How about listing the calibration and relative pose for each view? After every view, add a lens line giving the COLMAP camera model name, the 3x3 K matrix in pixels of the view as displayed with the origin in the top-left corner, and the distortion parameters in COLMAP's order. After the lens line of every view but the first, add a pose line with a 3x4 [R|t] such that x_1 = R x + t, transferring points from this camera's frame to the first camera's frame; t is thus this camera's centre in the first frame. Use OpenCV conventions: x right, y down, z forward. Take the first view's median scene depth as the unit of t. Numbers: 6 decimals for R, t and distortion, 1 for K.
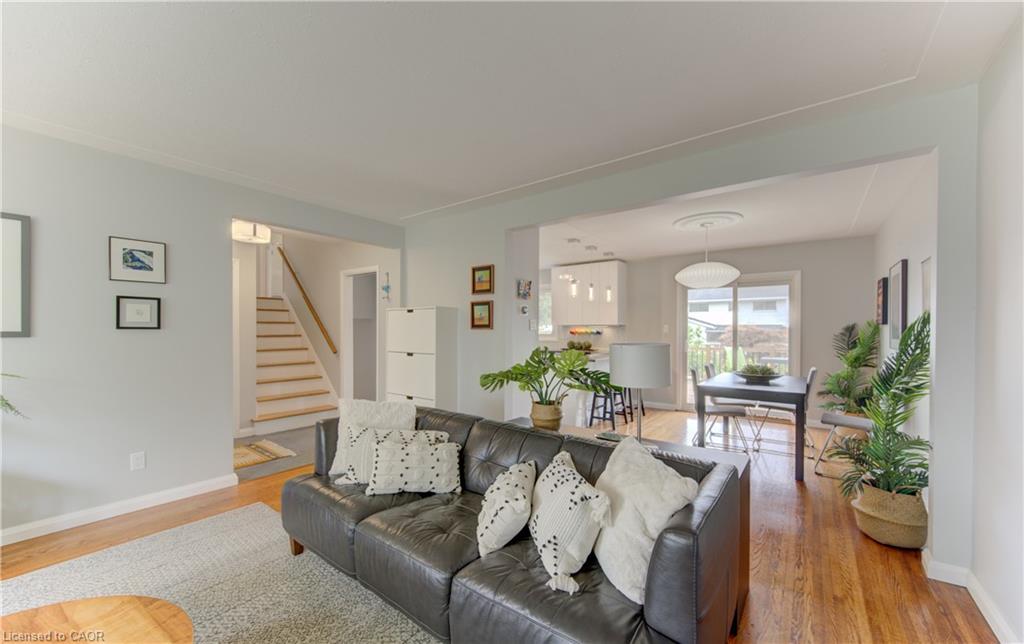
lens RADIAL K [[398.6, 0, 506.2], [0, 398.6, 333.6], [0, 0, 1]] dist [0.000258, 0.000054]
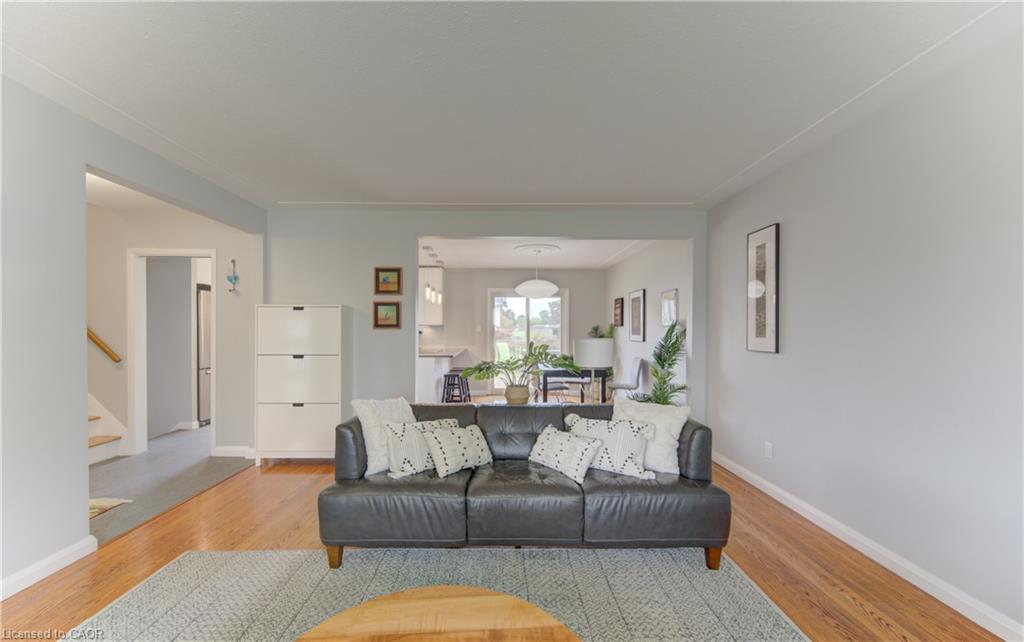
lens RADIAL K [[398.6, 0, 506.2], [0, 398.6, 332.6], [0, 0, 1]] dist [0.000258, 0.000054]
pose [[0.786998, -0.004211, 0.616941, -0.449059], [0.004277, 0.999990, 0.001370, -0.001409], [-0.616941, 0.001561, 0.787008, 0.002238]]
